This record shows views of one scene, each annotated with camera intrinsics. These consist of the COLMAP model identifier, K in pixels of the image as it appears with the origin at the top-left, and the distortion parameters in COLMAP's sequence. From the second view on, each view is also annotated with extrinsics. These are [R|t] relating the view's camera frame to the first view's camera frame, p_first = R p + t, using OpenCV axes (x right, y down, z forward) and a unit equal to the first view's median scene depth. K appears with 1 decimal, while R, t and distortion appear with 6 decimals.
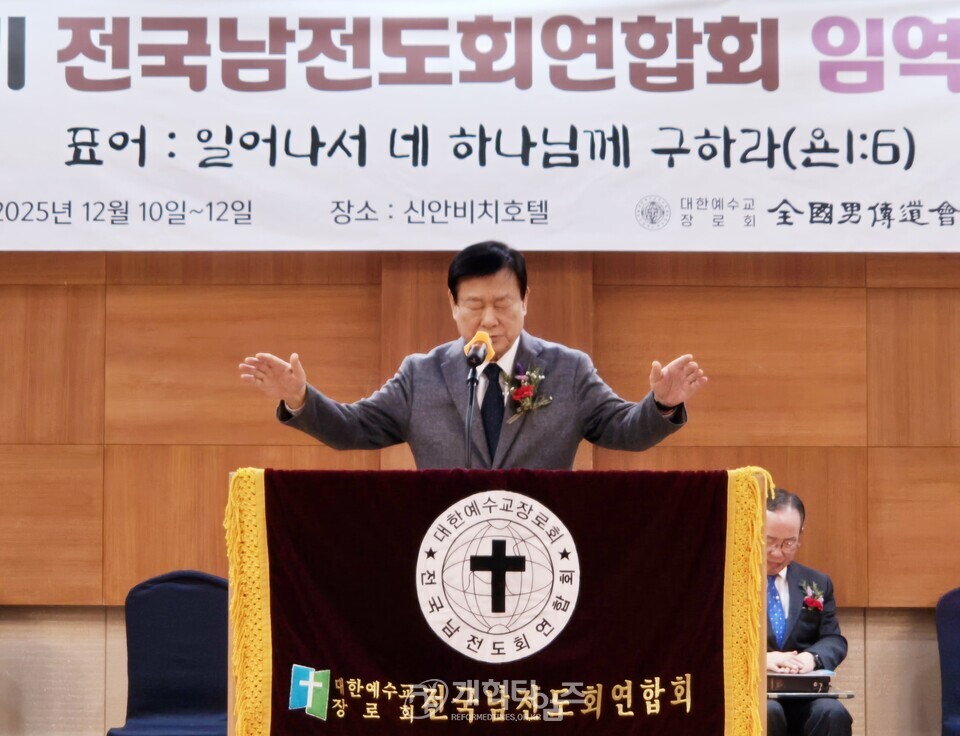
lens RADIAL K [[2365.3, 0, 480.0], [0, 2365.3, 368.0], [0, 0, 1]] dist [-1.049663, 12.029988]
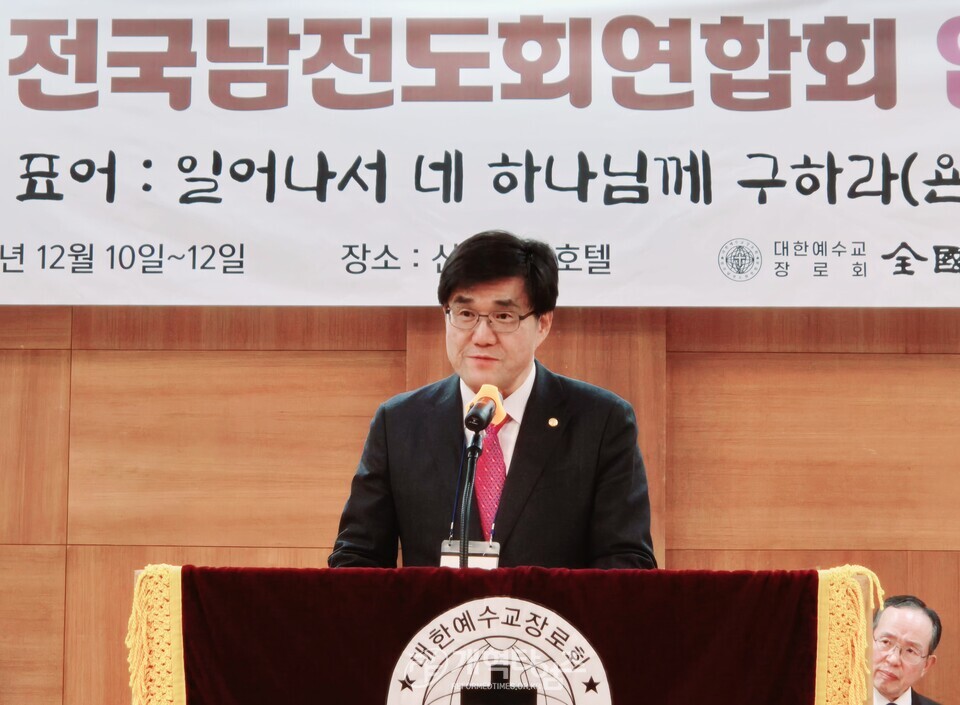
lens RADIAL K [[2630.7, 0, 480.0], [0, 2630.7, 352.5], [0, 0, 1]] dist [-0.971151, 12.677014]
pose [[0.999410, 0.001420, -0.034308, 0.014996], [-0.002983, 0.998957, -0.045572, 0.006895], [0.034207, 0.045648, 0.998372, 0.100320]]
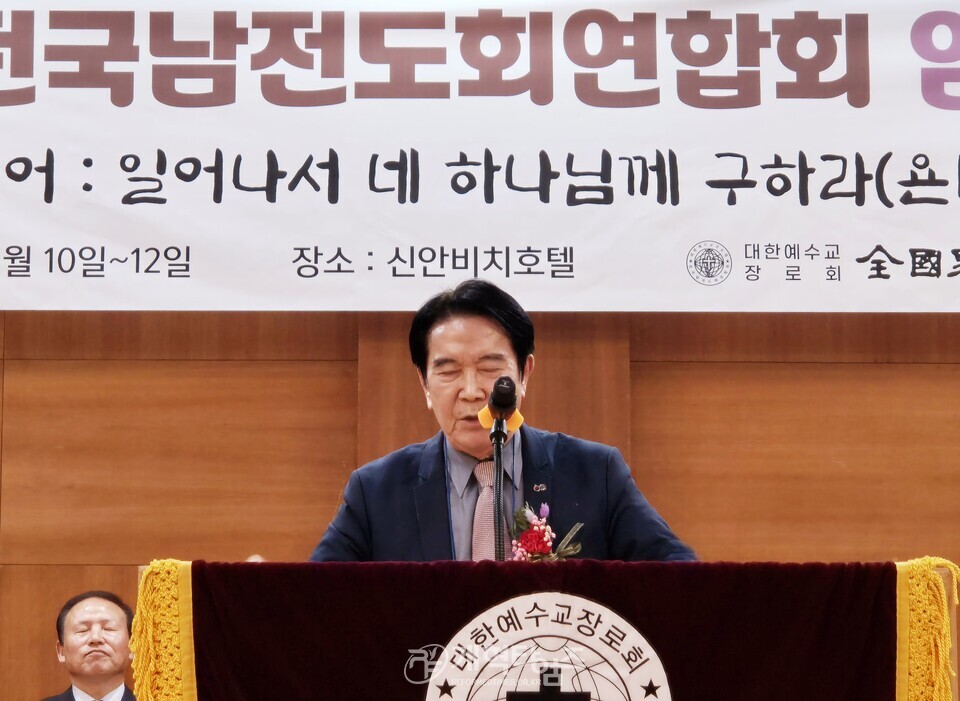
lens RADIAL K [[2630.7, 0, 480.0], [0, 2630.7, 350.5], [0, 0, 1]] dist [-0.971151, 12.677014]
pose [[0.999964, 0.000828, 0.008499, -0.009140], [-0.000310, 0.998151, -0.060790, 0.014924], [-0.008533, 0.060785, 0.998114, 0.140802]]
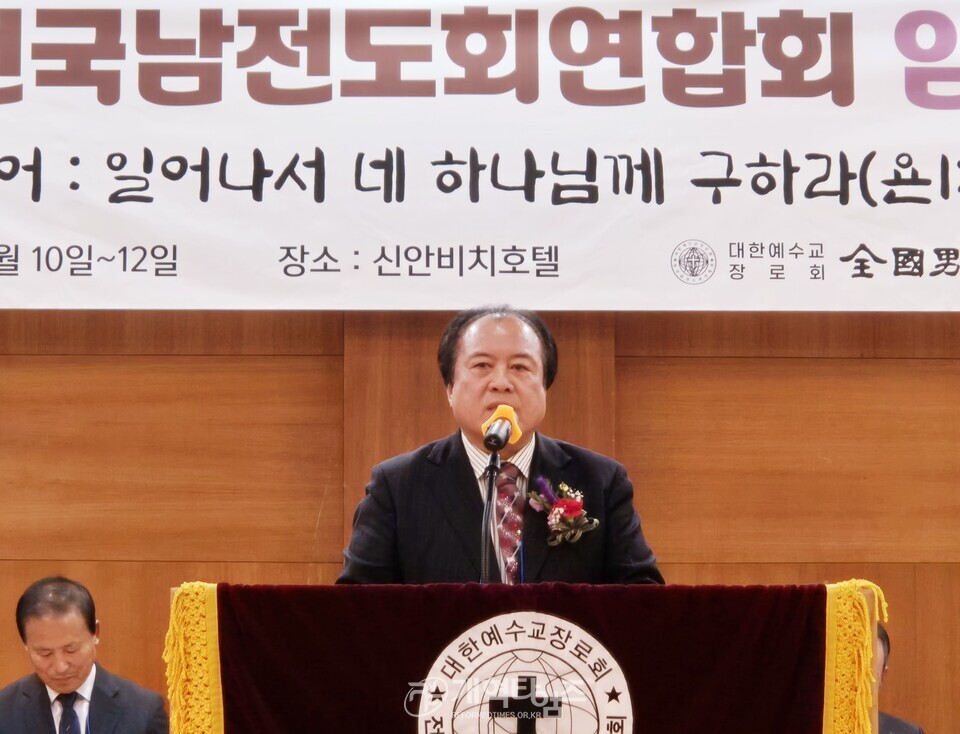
lens RADIAL K [[2966.8, 0, 480.0], [0, 2966.8, 367.0], [0, 0, 1]] dist [-1.093682, 13.598527]
pose [[0.999902, 0.001120, 0.013922, -0.010569], [-0.000620, 0.999356, -0.035866, 0.003674], [-0.013953, 0.035854, 0.999260, 0.024842]]
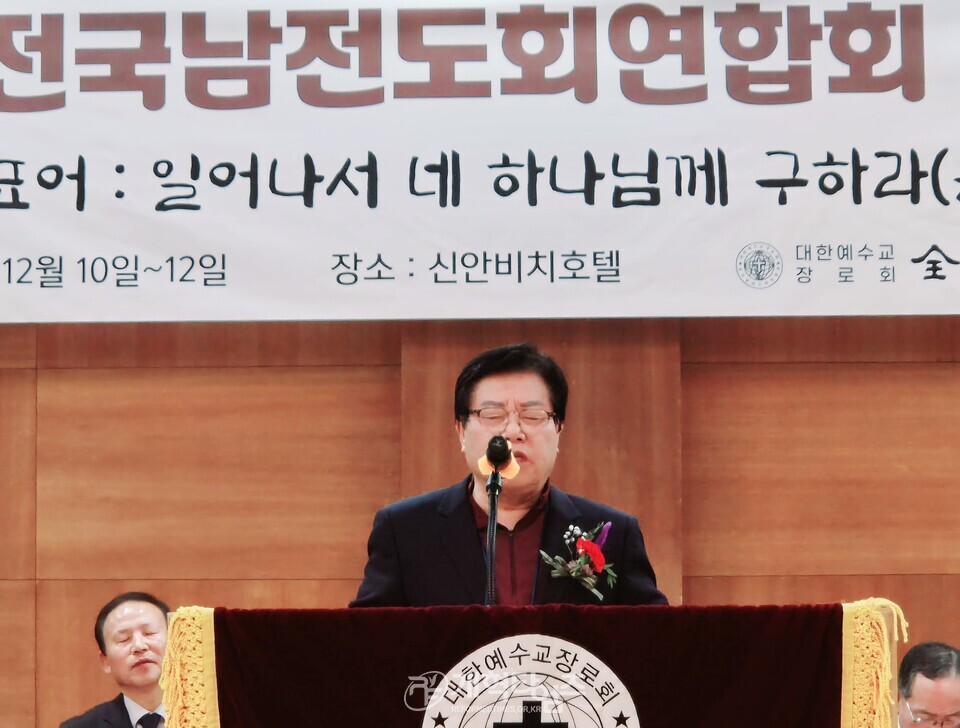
lens RADIAL K [[3065.9, 0, 474.6], [0, 3065.9, 396.5], [0, 0, 1]] dist [-1.041915, 13.056503]
pose [[0.999565, -0.010046, -0.027712, 0.008977], [0.009278, 0.999573, -0.027702, 0.001986], [0.027978, 0.027433, 0.999232, 0.023928]]
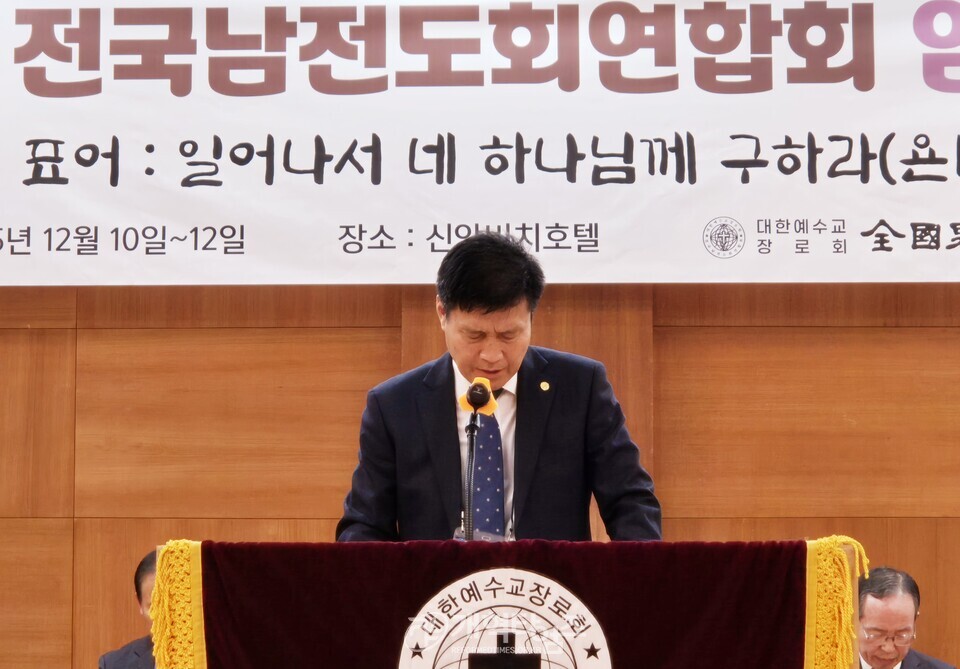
lens RADIAL K [[2583.9, 0, 480.6], [0, 2583.9, 362.7], [0, 0, 1]] dist [-0.956171, 11.897186]
pose [[0.999604, -0.005058, -0.027678, 0.011977], [0.004232, 0.999546, -0.029821, 0.005241], [0.027816, 0.029692, 0.999172, 0.086141]]
